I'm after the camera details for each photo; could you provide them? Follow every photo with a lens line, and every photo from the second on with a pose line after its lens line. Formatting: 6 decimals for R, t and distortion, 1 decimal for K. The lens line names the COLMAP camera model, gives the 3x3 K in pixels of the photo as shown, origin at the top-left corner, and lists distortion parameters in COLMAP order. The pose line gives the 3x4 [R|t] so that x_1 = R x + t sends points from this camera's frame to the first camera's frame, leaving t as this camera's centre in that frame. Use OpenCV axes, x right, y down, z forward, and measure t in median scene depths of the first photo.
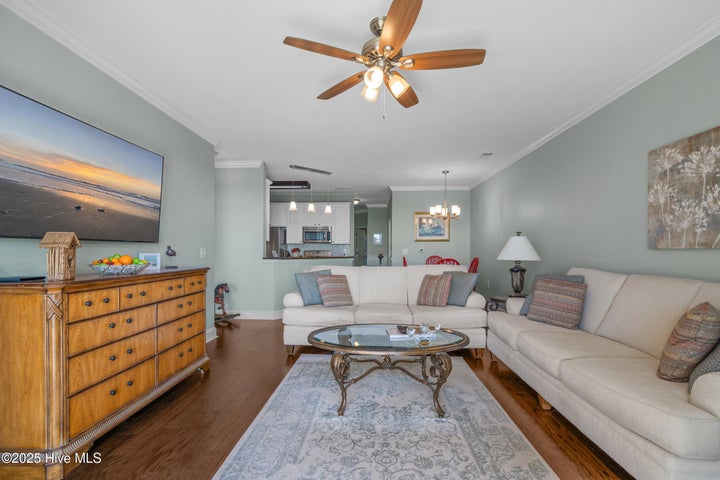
lens RADIAL K [[331.6, 0, 360.0], [0, 331.6, 240.0], [0, 0, 1]] dist [0.000041, 0.000004]
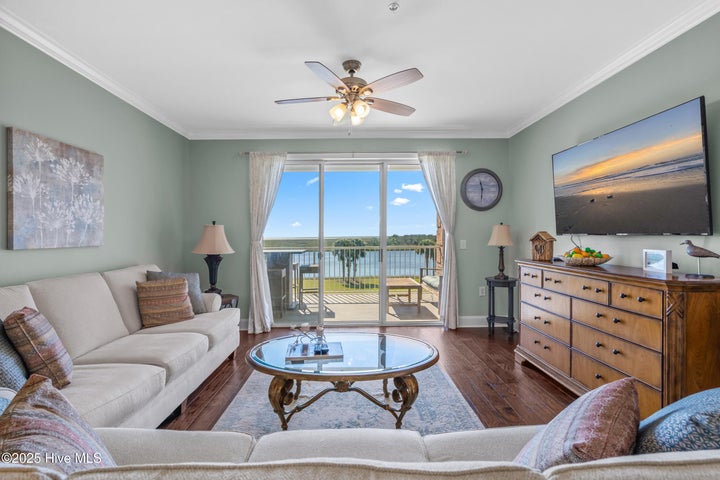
lens RADIAL K [[331.6, 0, 360.0], [0, 331.6, 240.0], [0, 0, 1]] dist [0.000041, 0.000004]
pose [[-0.998751, 0.029678, -0.040205, 0.094130], [0.030567, 0.999297, -0.021695, 0.050359], [0.039533, -0.022897, -0.998956, 2.041016]]
